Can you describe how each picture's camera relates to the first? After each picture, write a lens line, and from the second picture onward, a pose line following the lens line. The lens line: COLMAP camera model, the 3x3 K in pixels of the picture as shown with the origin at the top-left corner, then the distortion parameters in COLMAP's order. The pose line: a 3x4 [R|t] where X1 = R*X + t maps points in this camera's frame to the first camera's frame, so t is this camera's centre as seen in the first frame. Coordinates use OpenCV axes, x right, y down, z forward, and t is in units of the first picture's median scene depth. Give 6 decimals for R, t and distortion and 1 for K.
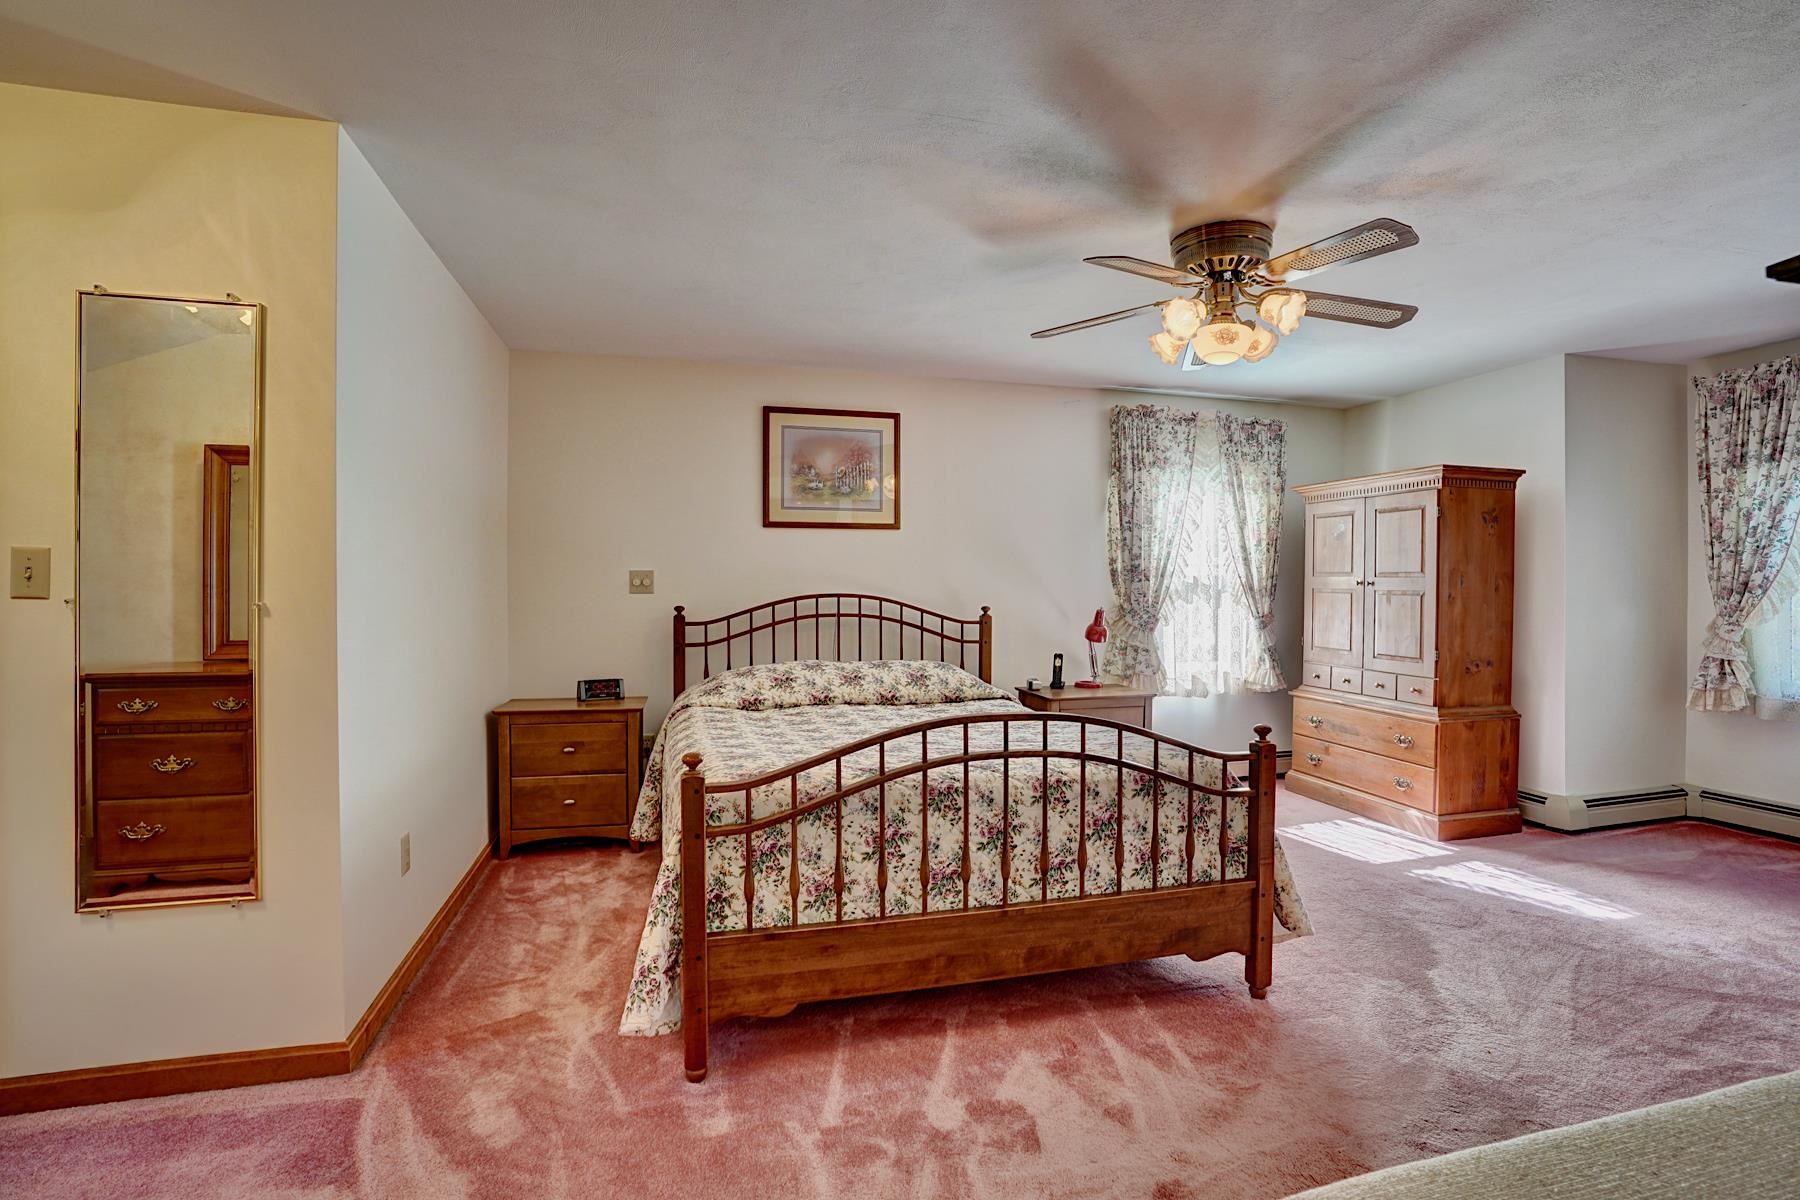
lens RADIAL K [[839.1, 0, 905.0], [0, 839.1, 597.9], [0, 0, 1]] dist [-0.072680, 0.030093]
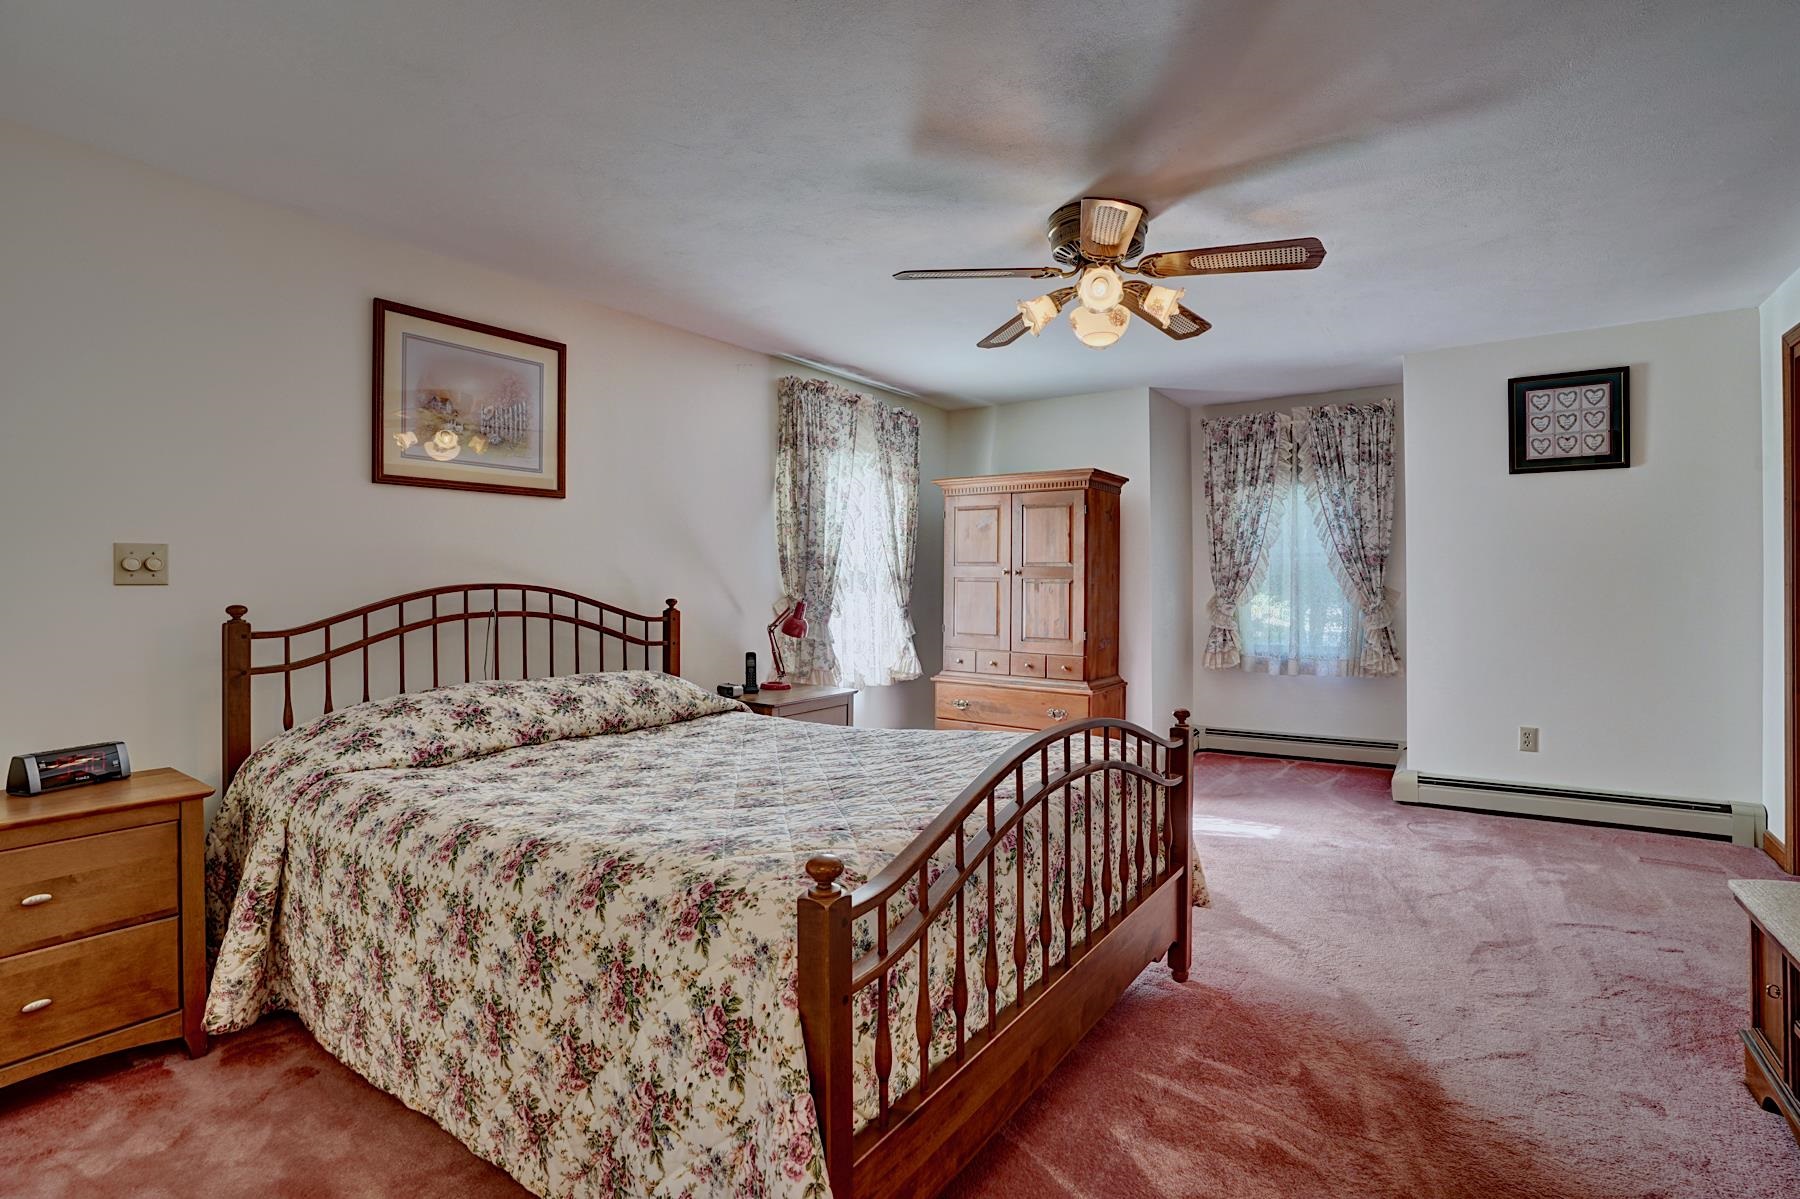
lens RADIAL K [[843.8, 0, 908.4], [0, 843.8, 584.2], [0, 0, 1]] dist [-0.072504, 0.030094]
pose [[0.762607, -0.004018, 0.646850, -0.263951], [0.008998, 0.999950, -0.004396, 0.001385], [-0.646800, 0.009172, 0.762604, 0.240795]]
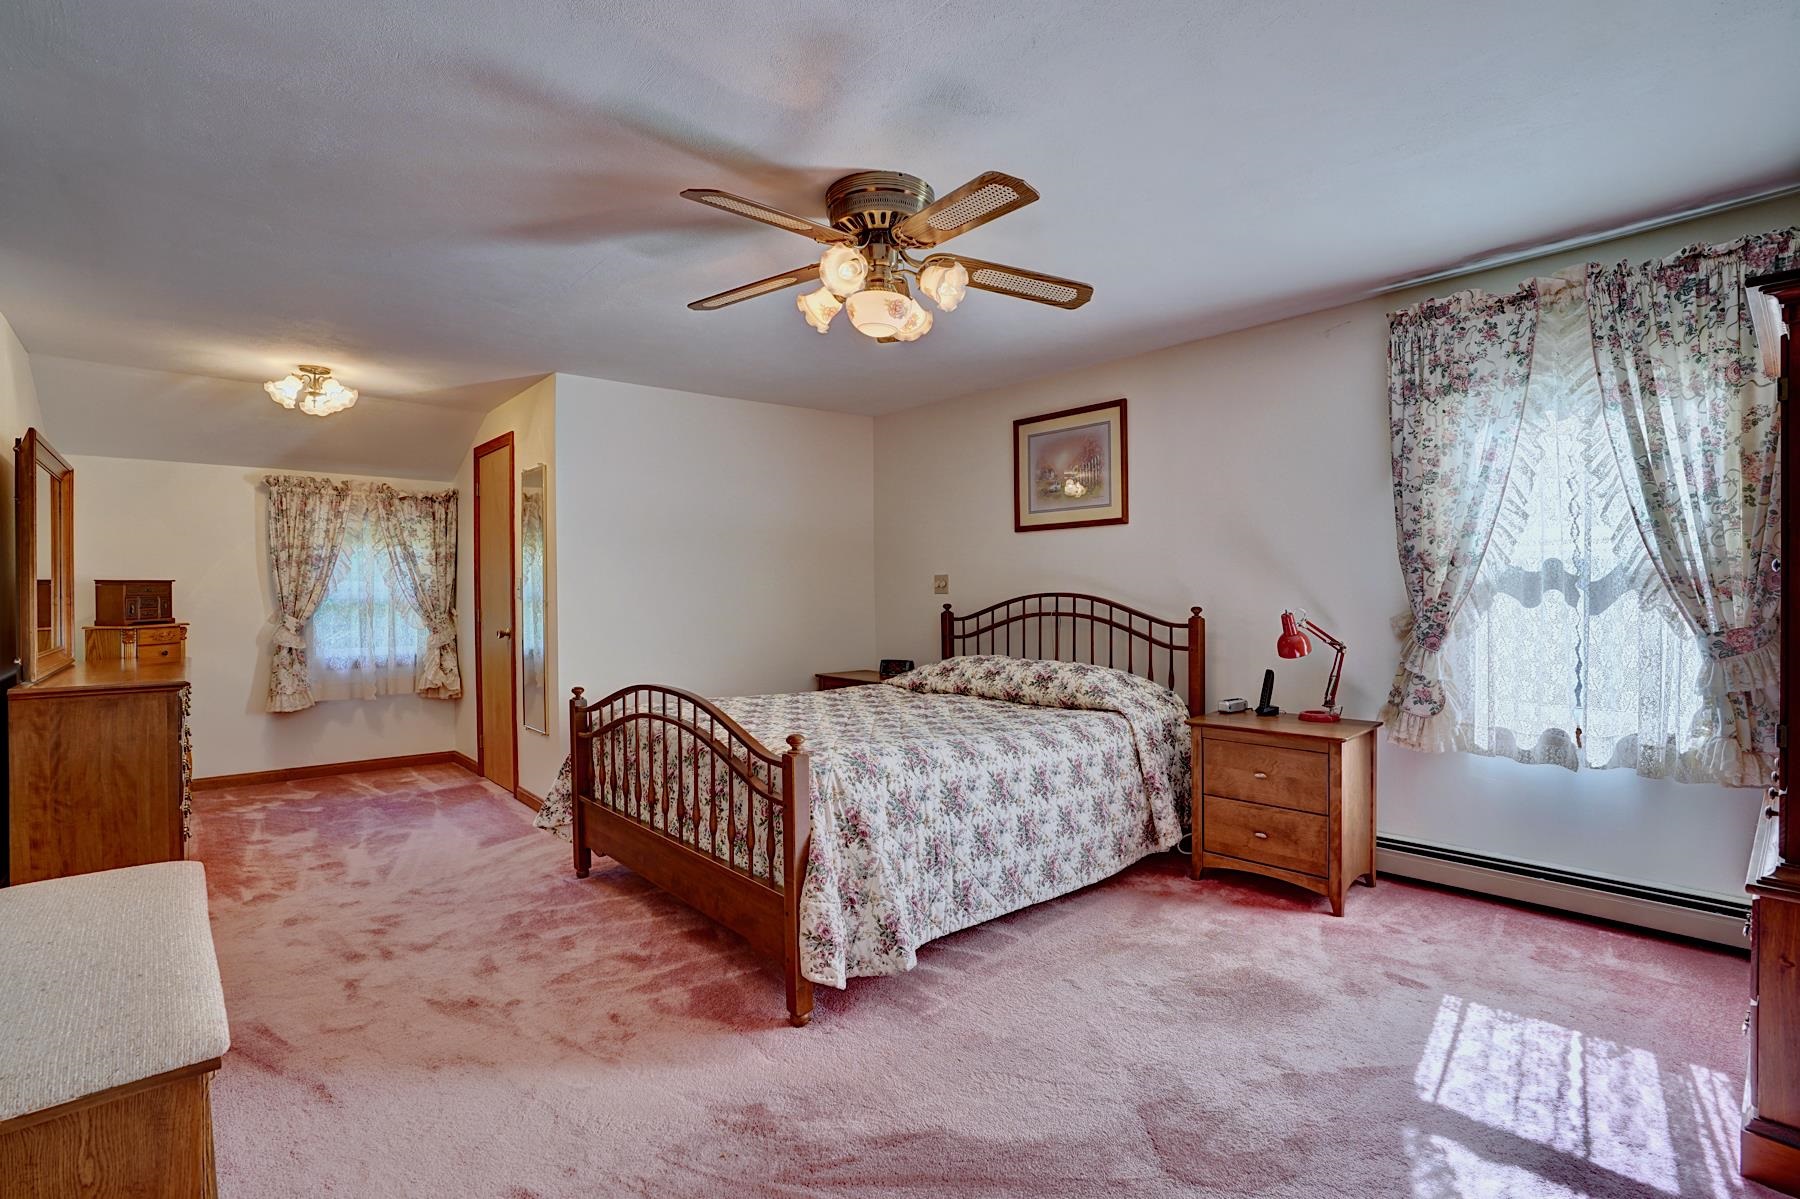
lens RADIAL K [[839.1, 0, 905.0], [0, 839.1, 597.4], [0, 0, 1]] dist [-0.072680, 0.030093]
pose [[0.448342, 0.001044, -0.893861, 0.734840], [-0.000274, 0.999999, 0.001030, -0.000688], [0.893862, -0.000217, 0.448342, 0.380527]]
